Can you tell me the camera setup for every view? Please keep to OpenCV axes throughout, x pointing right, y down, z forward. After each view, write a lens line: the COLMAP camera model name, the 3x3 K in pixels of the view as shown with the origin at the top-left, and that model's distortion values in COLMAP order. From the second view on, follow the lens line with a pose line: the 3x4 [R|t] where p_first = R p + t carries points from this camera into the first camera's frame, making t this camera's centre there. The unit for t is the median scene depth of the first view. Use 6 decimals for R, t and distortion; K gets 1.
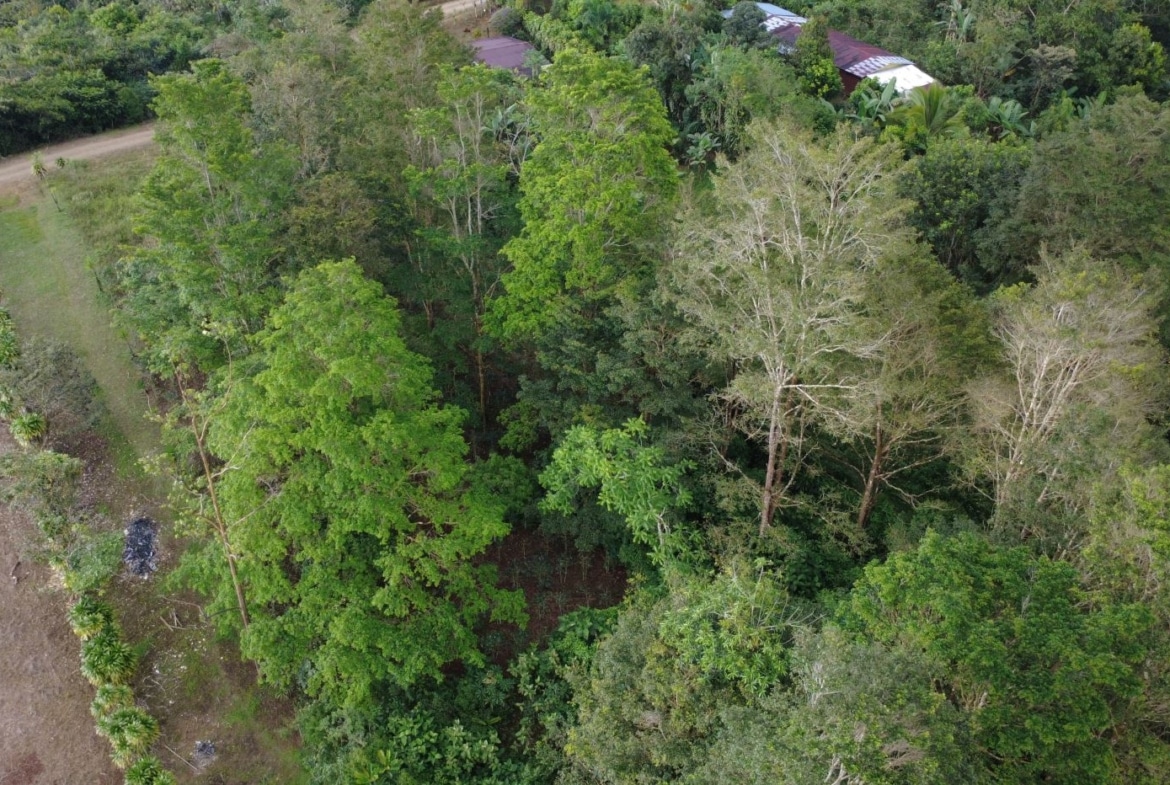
lens RADIAL K [[990.9, 0, 585.0], [0, 990.9, 392.5], [0, 0, 1]] dist [-0.003691, 0.003193]
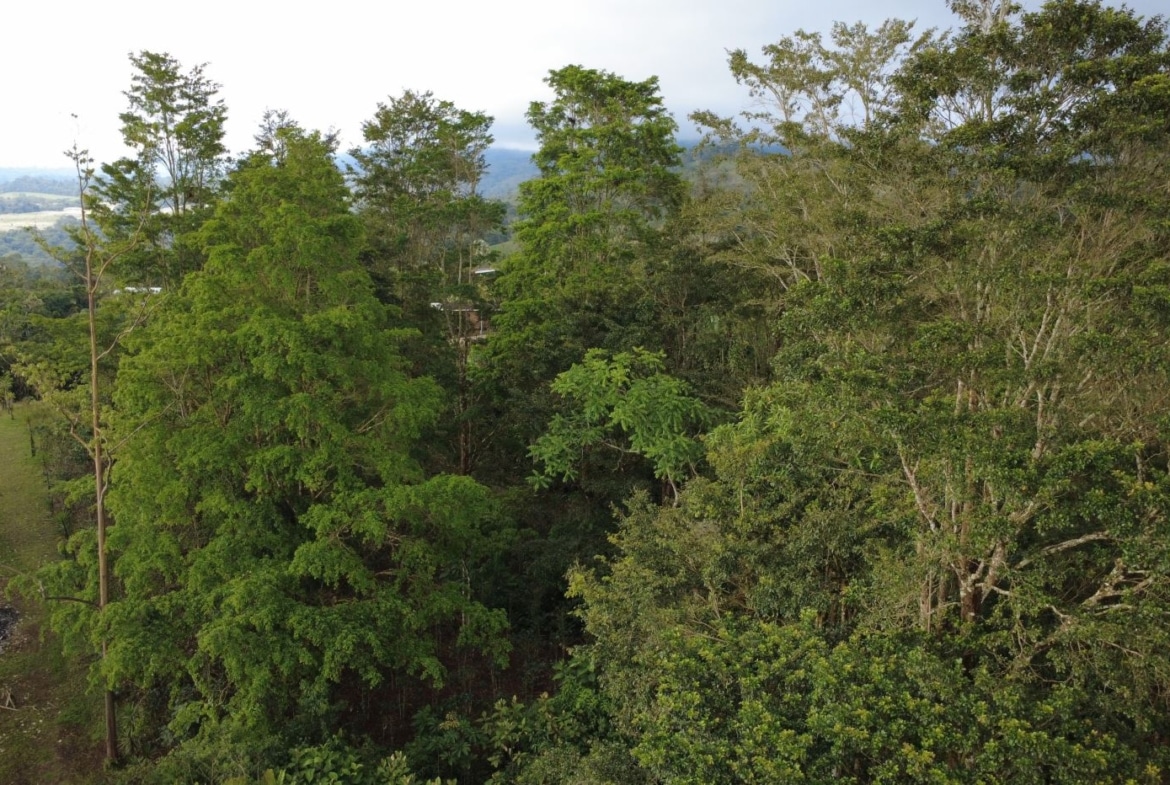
lens RADIAL K [[990.9, 0, 585.0], [0, 990.9, 392.5], [0, 0, 1]] dist [-0.003691, 0.003193]
pose [[0.999967, 0.000936, 0.008021, -0.010653], [0.002936, 0.883198, -0.468990, 0.421178], [-0.007523, 0.468999, 0.883167, 0.312346]]
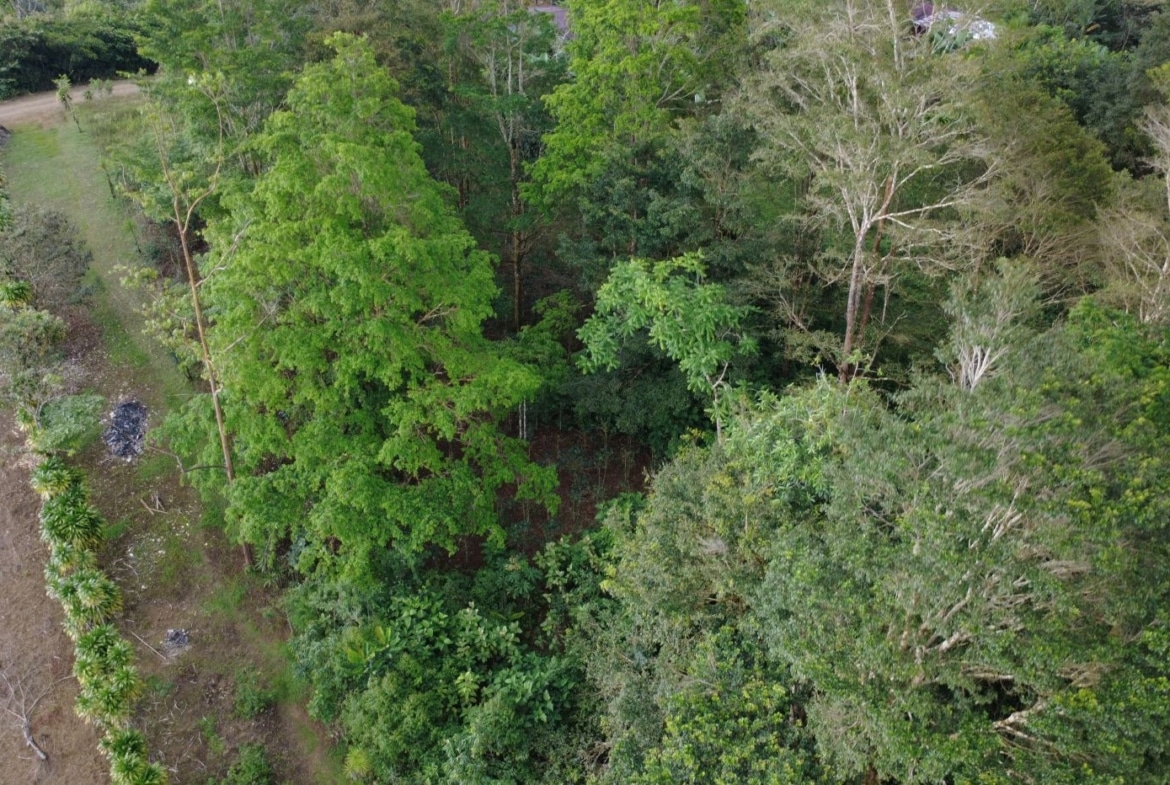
lens RADIAL K [[990.9, 0, 585.0], [0, 990.9, 392.5], [0, 0, 1]] dist [-0.003691, 0.003193]
pose [[0.998889, 0.029179, -0.037016, -0.007624], [-0.031414, 0.997624, -0.061308, 0.199022], [0.035139, 0.062403, 0.997432, 0.153750]]
